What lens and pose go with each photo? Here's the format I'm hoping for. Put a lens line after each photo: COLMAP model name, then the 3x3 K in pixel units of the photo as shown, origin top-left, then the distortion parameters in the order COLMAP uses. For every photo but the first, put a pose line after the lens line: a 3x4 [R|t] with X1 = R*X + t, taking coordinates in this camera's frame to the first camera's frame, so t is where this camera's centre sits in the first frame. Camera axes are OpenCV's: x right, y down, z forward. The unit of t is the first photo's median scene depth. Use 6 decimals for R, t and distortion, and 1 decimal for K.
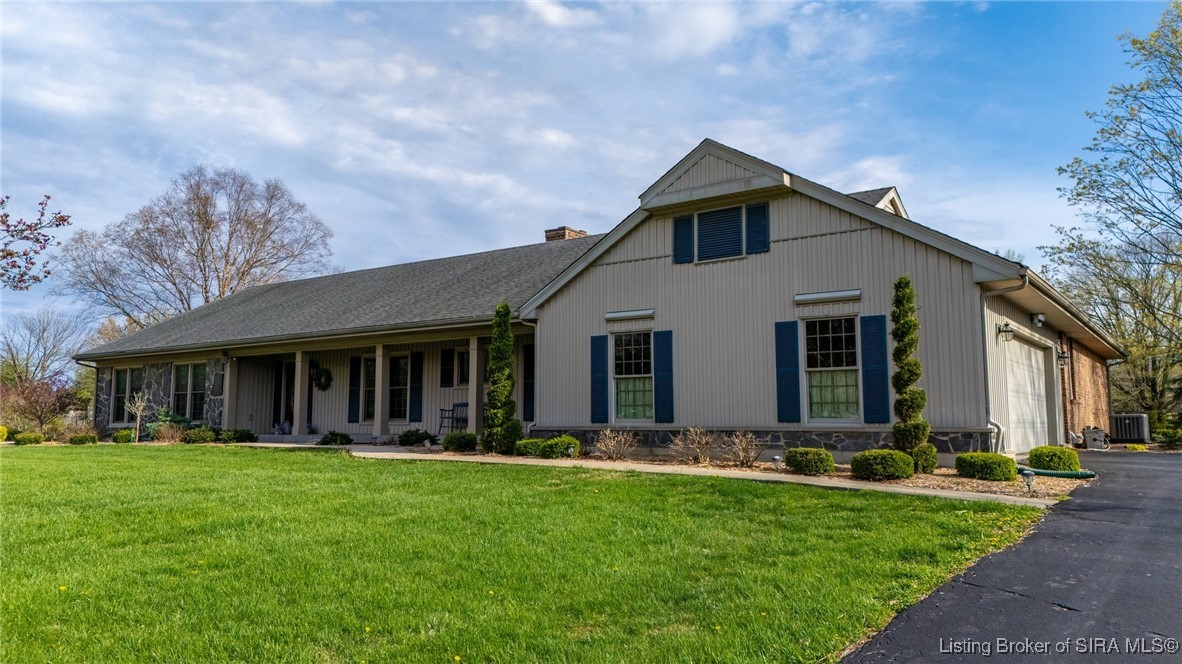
lens RADIAL K [[877.5, 0, 591.0], [0, 877.5, 332.0], [0, 0, 1]] dist [0.100220, -0.088966]
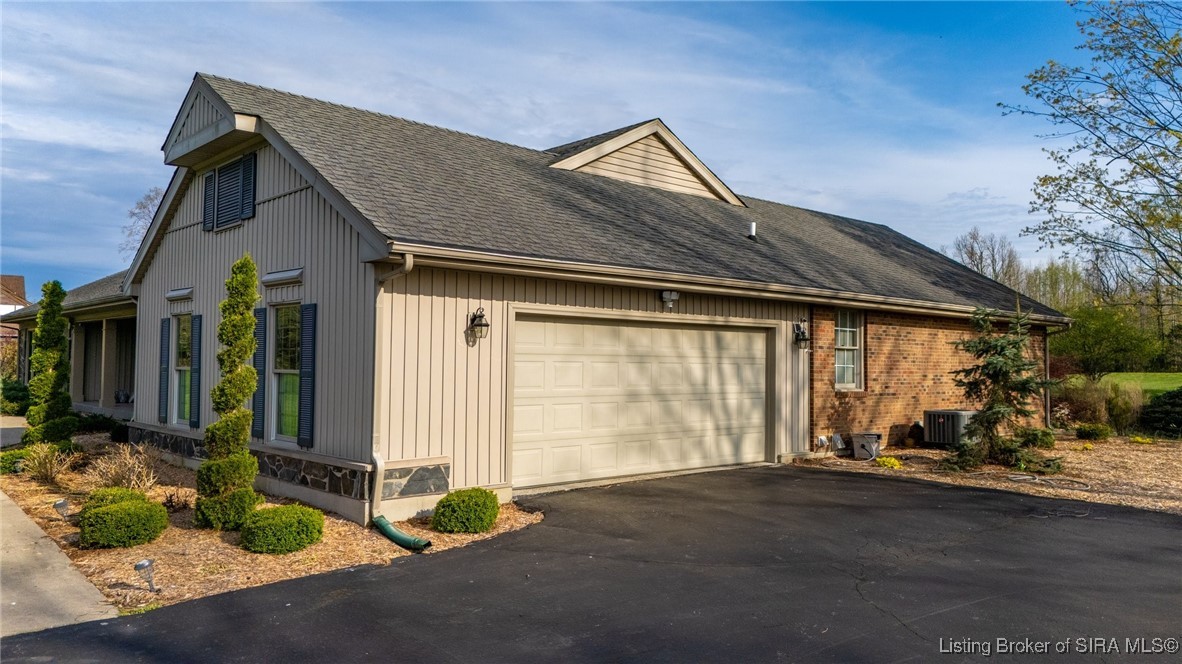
lens RADIAL K [[877.5, 0, 591.0], [0, 877.5, 332.0], [0, 0, 1]] dist [0.100220, -0.088966]
pose [[0.975341, 0.000756, -0.220701, 0.631317], [0.014911, 0.997483, 0.069314, -0.038065], [0.220198, -0.070896, 0.972876, 0.280675]]
